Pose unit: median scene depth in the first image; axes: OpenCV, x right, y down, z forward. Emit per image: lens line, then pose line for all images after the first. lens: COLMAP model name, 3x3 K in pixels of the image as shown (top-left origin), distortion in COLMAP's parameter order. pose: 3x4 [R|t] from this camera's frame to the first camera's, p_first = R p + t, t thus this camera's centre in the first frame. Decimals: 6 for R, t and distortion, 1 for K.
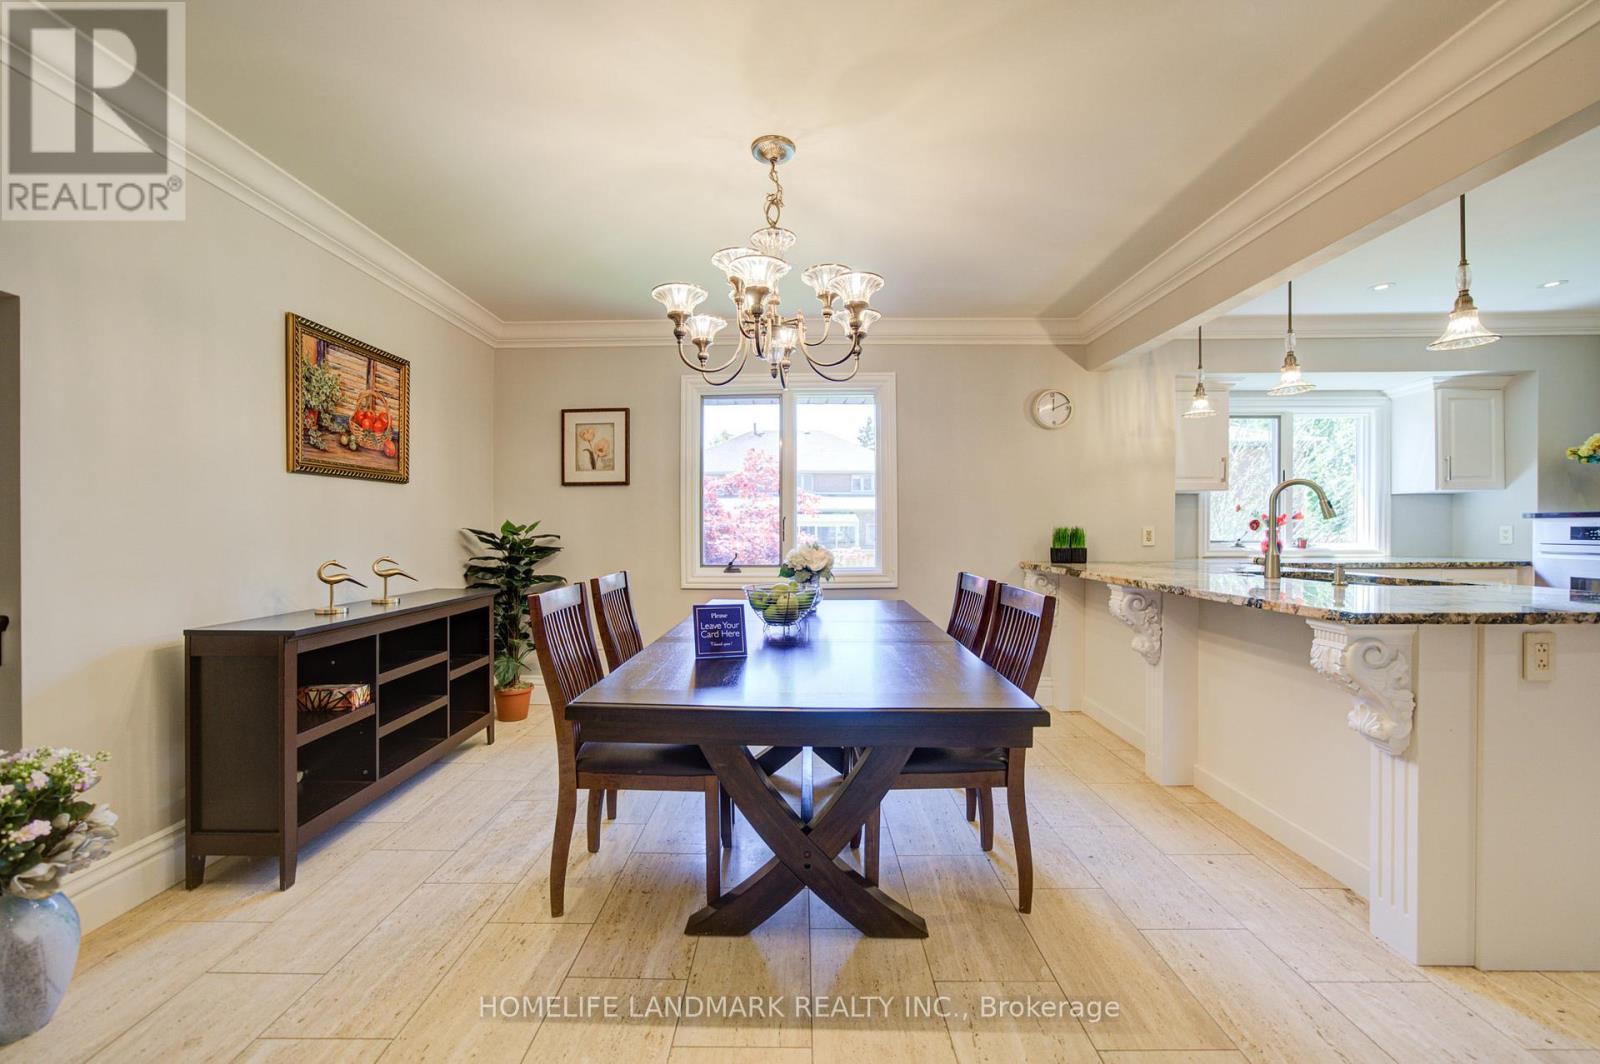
lens RADIAL K [[620.8, 0, 791.2], [0, 620.8, 536.8], [0, 0, 1]] dist [-0.002036, 0.000052]
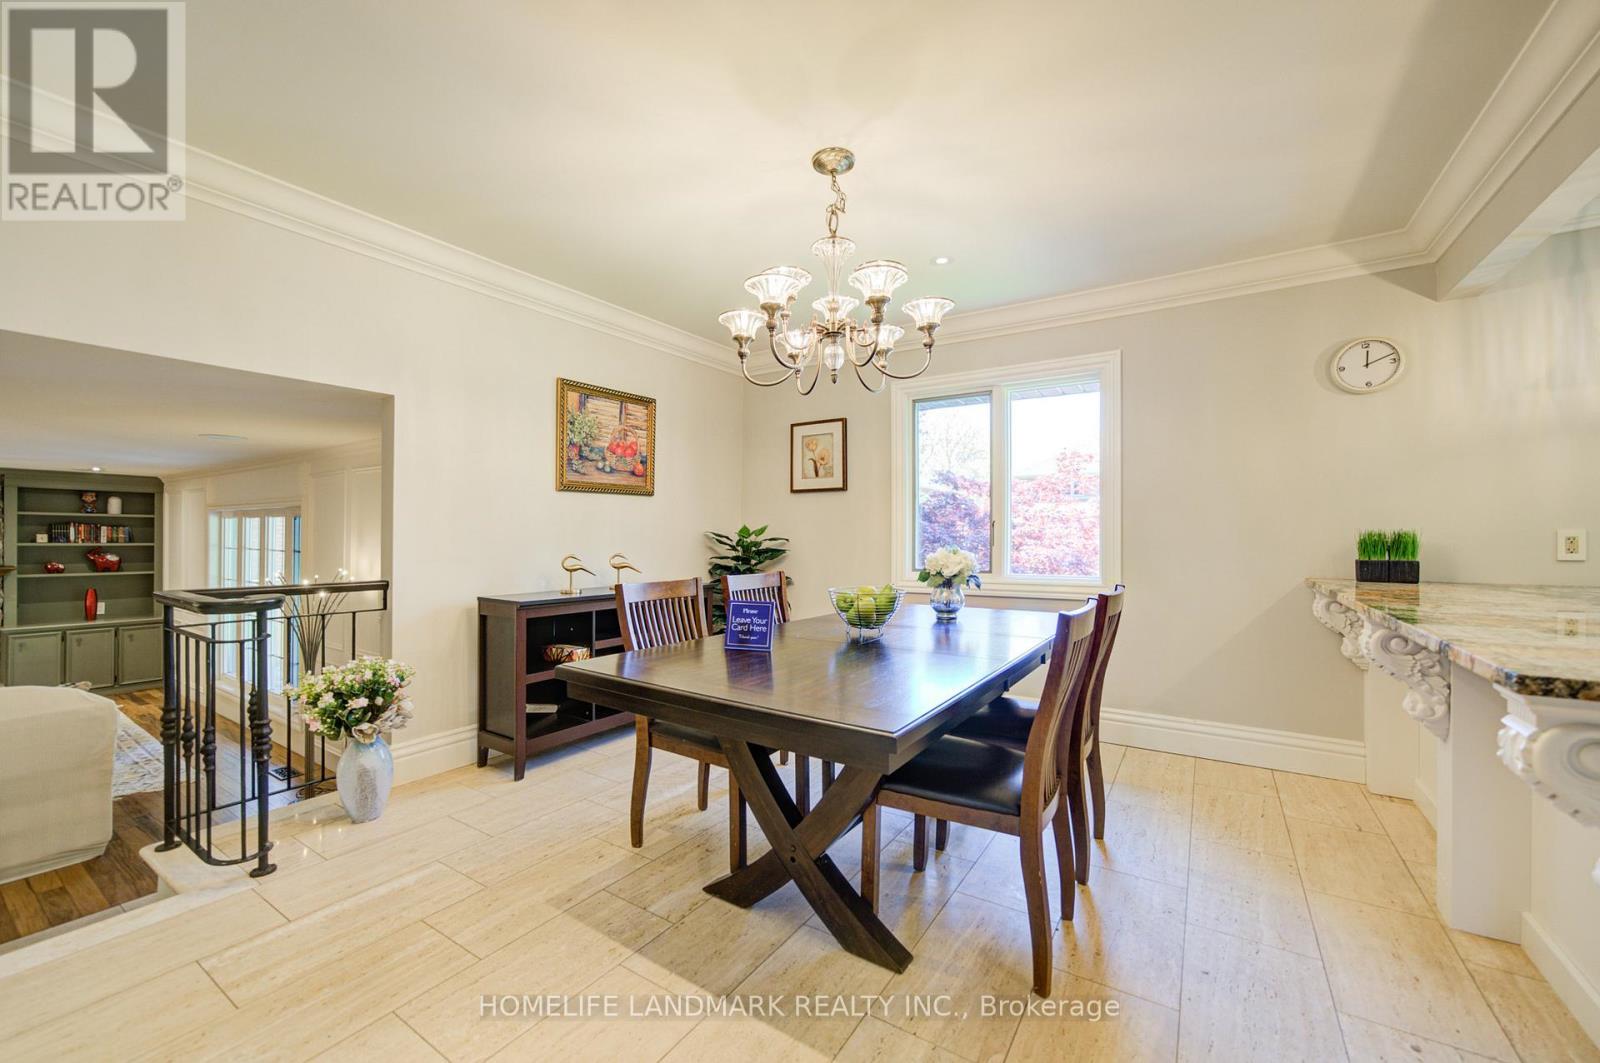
lens RADIAL K [[634.3, 0, 797.4], [0, 634.3, 536.0], [0, 0, 1]] dist [-0.023489, 0.011966]
pose [[0.846286, 0.005187, -0.532704, 0.376934], [-0.010004, 0.999931, -0.006156, 0.001311], [0.532635, 0.010539, 0.846280, 0.074121]]
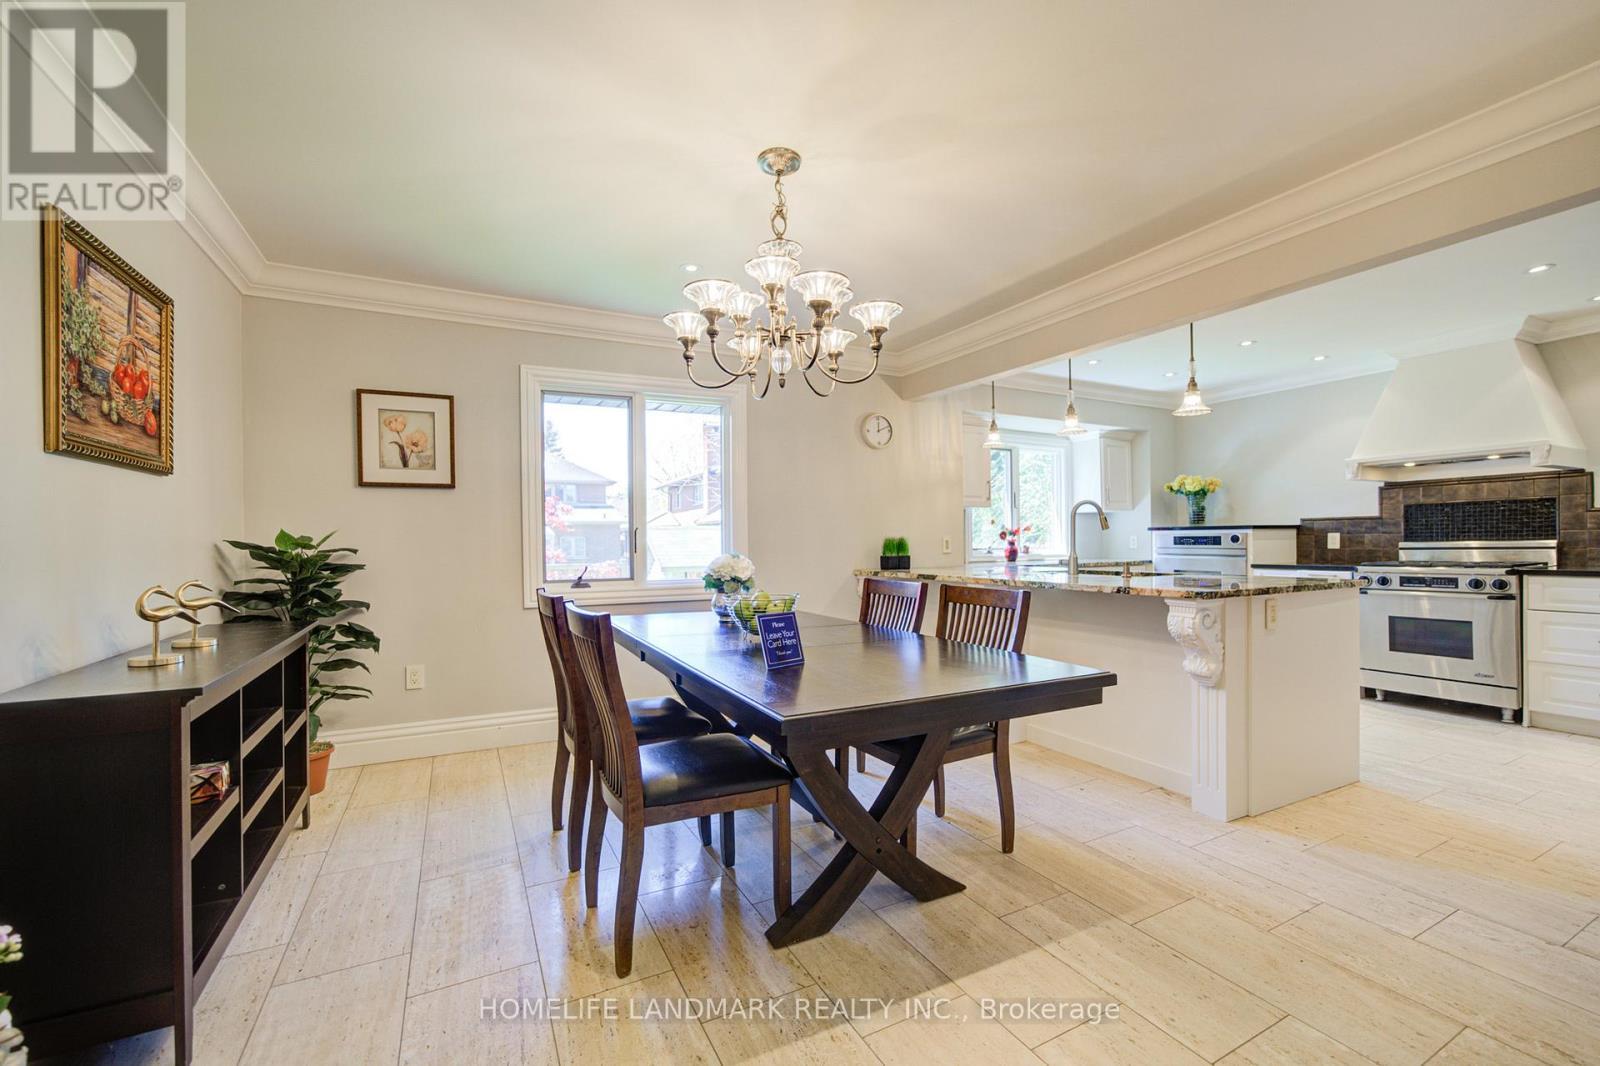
lens RADIAL K [[648.4, 0, 784.3], [0, 648.4, 548.8], [0, 0, 1]] dist [-0.002478, 0.000187]
pose [[0.887414, -0.009960, 0.460866, -0.405419], [0.011466, 0.999934, -0.000468, 0.004902], [-0.460831, 0.005700, 0.887470, 0.050521]]
